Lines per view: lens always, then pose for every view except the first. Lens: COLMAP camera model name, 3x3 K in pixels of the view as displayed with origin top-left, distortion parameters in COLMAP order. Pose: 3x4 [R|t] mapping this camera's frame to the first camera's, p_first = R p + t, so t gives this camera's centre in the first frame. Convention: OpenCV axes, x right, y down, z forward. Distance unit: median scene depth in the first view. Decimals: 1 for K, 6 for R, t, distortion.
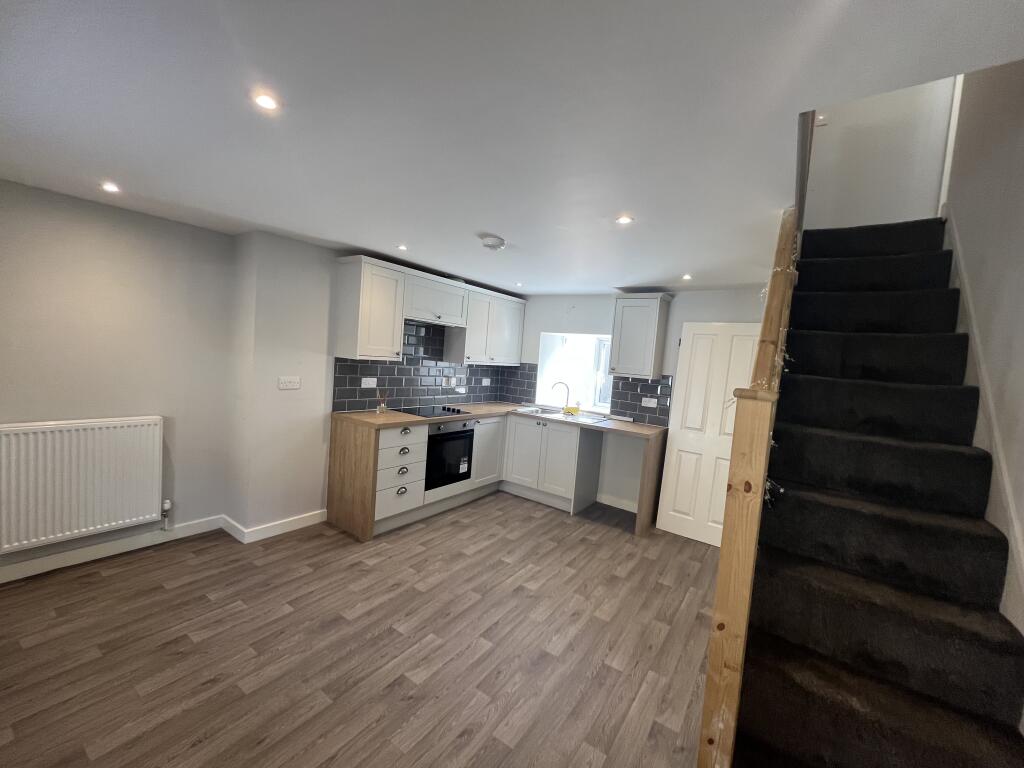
lens RADIAL K [[410.4, 0, 510.0], [0, 410.4, 384.9], [0, 0, 1]] dist [-0.001374, -0.000311]
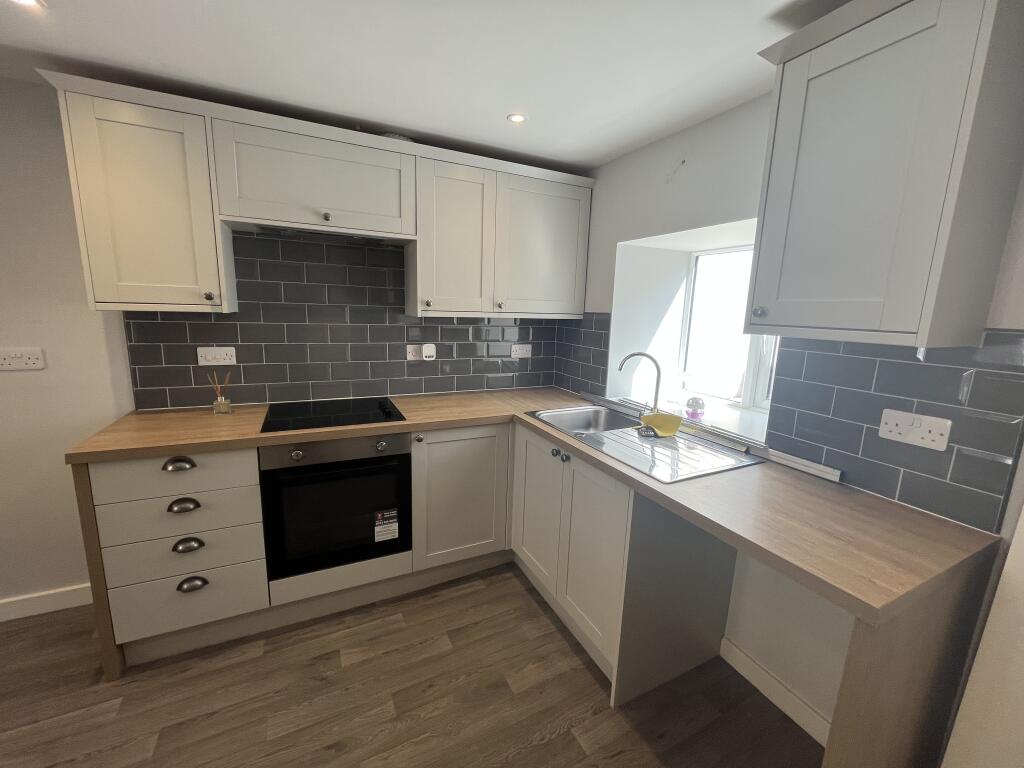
lens RADIAL K [[410.4, 0, 515.3], [0, 410.4, 385.5], [0, 0, 1]] dist [-0.001374, -0.000311]
pose [[0.880696, 0.040013, -0.471989, 0.239641], [0.002526, 0.996015, 0.089152, -0.012707], [0.473675, -0.079708, 0.877085, 0.650409]]
